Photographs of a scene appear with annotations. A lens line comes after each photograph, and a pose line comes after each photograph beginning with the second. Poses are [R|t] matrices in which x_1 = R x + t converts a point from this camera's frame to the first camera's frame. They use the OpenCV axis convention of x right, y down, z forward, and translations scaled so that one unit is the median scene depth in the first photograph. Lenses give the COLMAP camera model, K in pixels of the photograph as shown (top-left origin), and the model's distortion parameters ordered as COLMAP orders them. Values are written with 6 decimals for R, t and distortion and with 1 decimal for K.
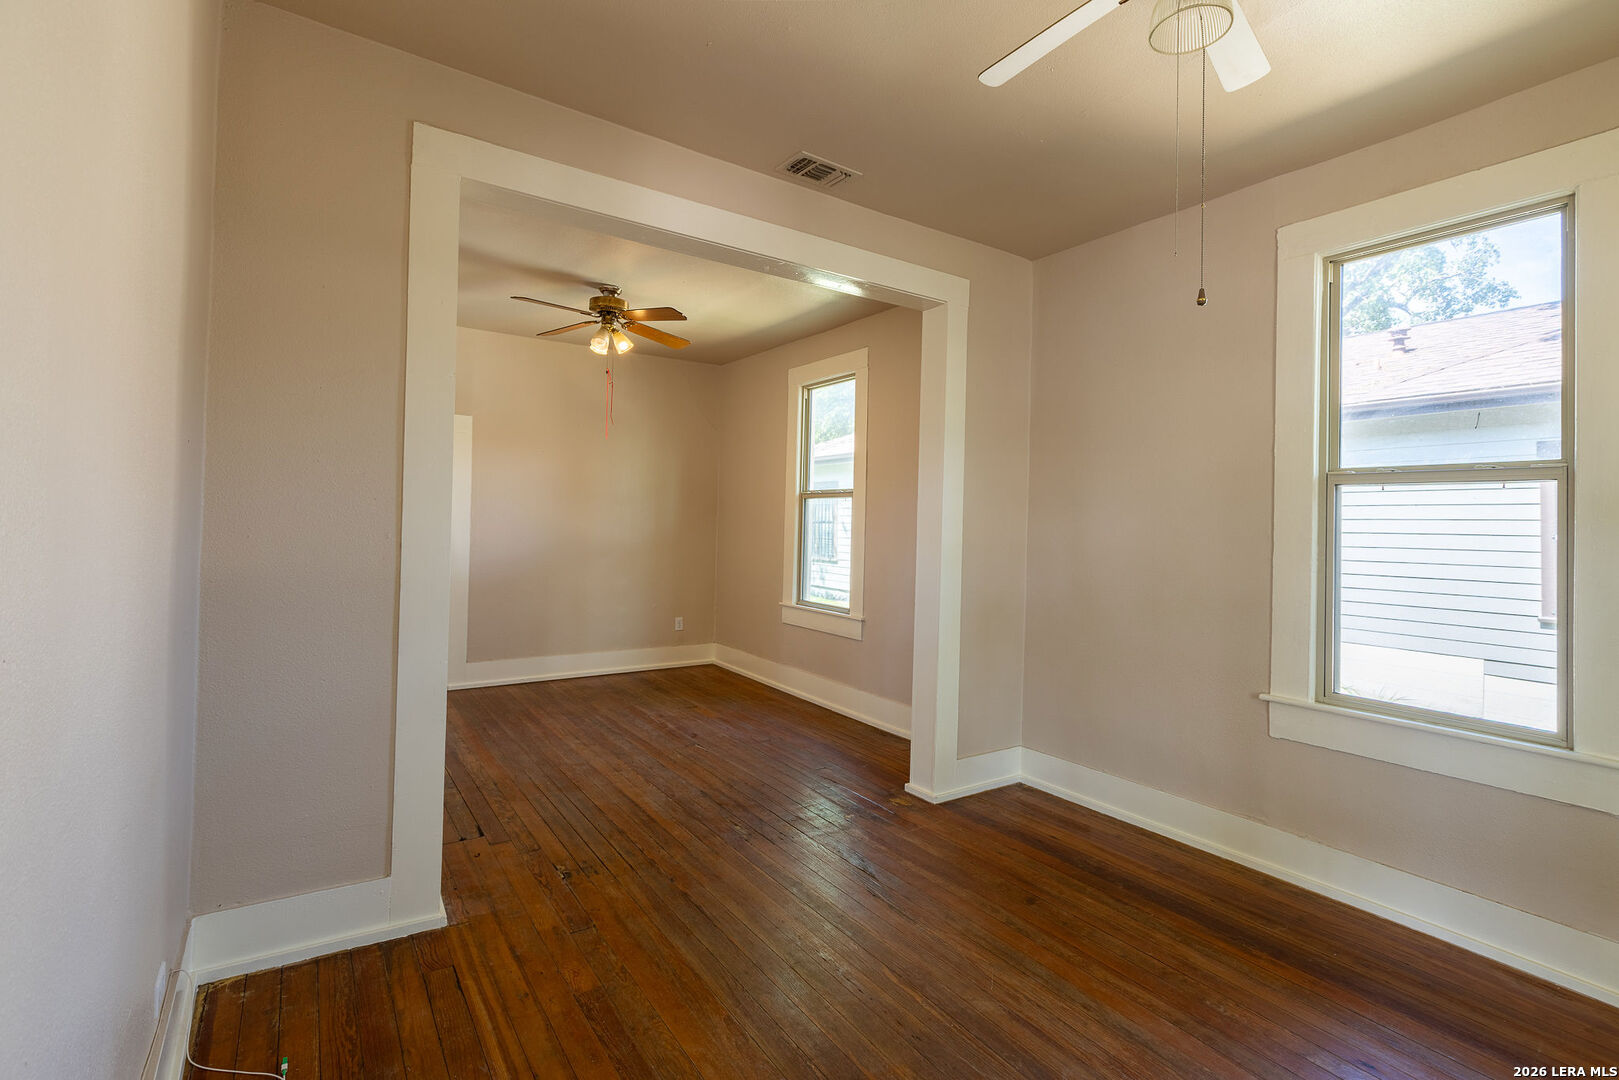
lens RADIAL K [[751.2, 0, 807.5], [0, 751.2, 504.4], [0, 0, 1]] dist [-0.003042, -0.000548]
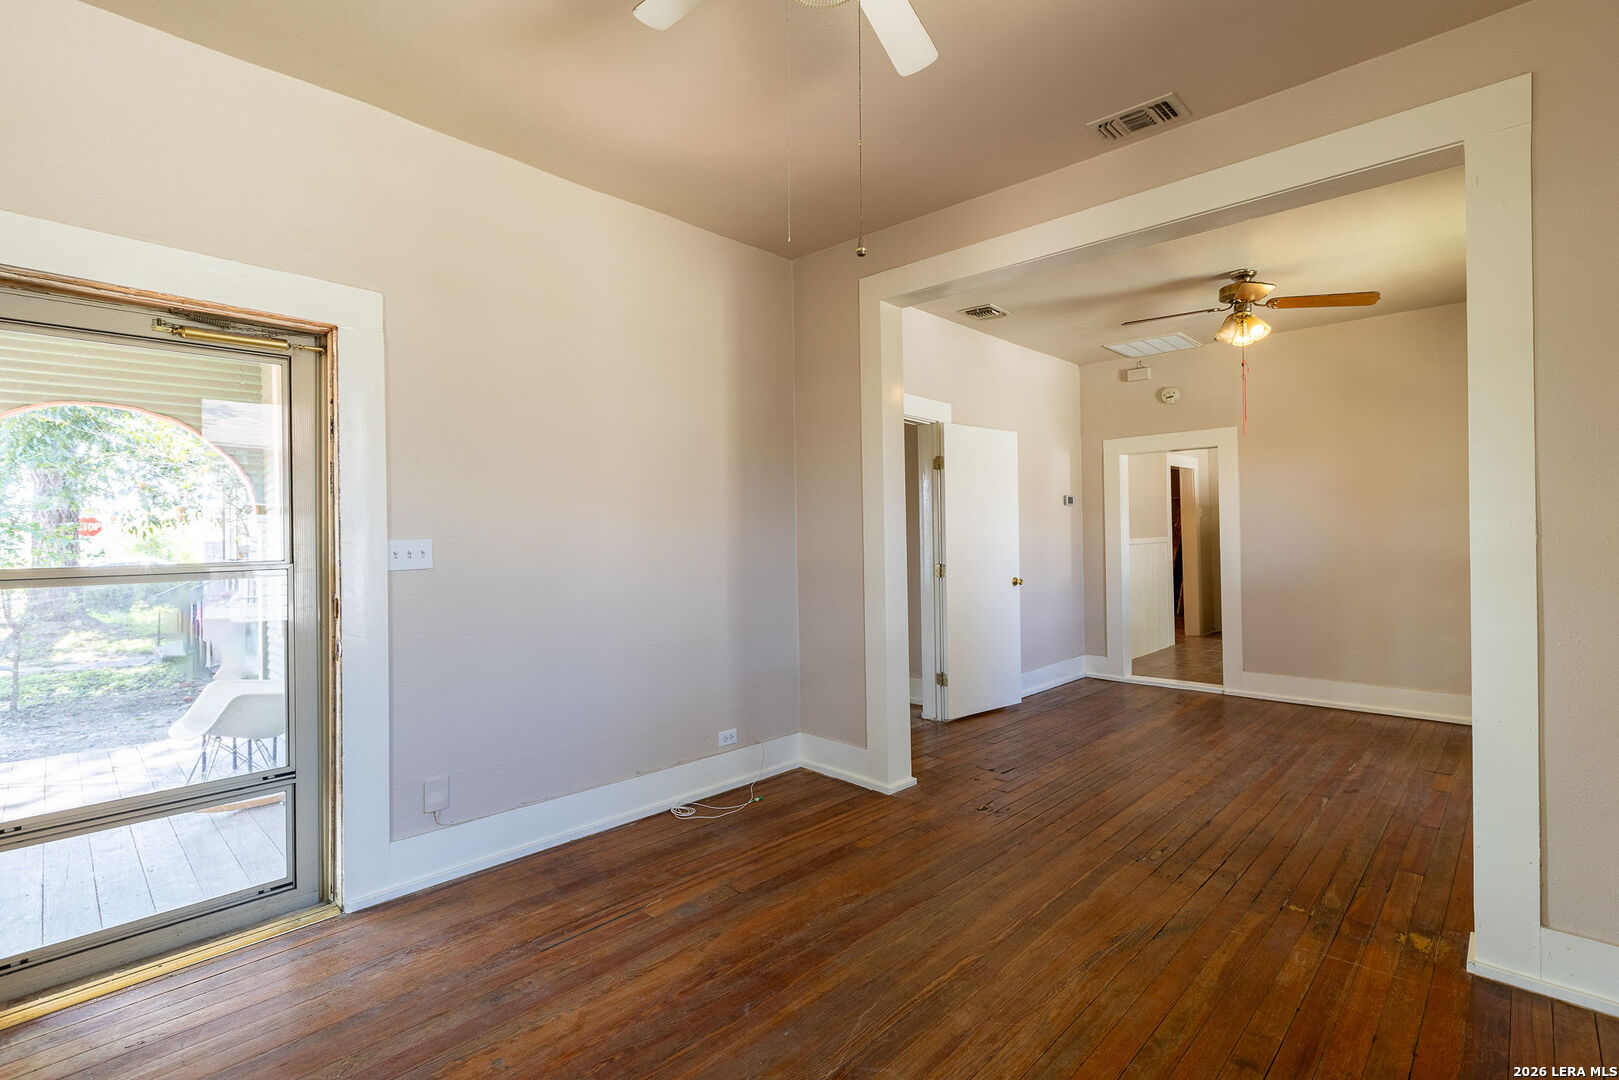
lens RADIAL K [[751.2, 0, 812.8], [0, 751.2, 526.4], [0, 0, 1]] dist [-0.003042, -0.000548]
pose [[0.225946, -0.024972, -0.973820, 0.737085], [0.029205, 0.999396, -0.018851, 0.036179], [0.973702, -0.024181, 0.226538, 0.397611]]
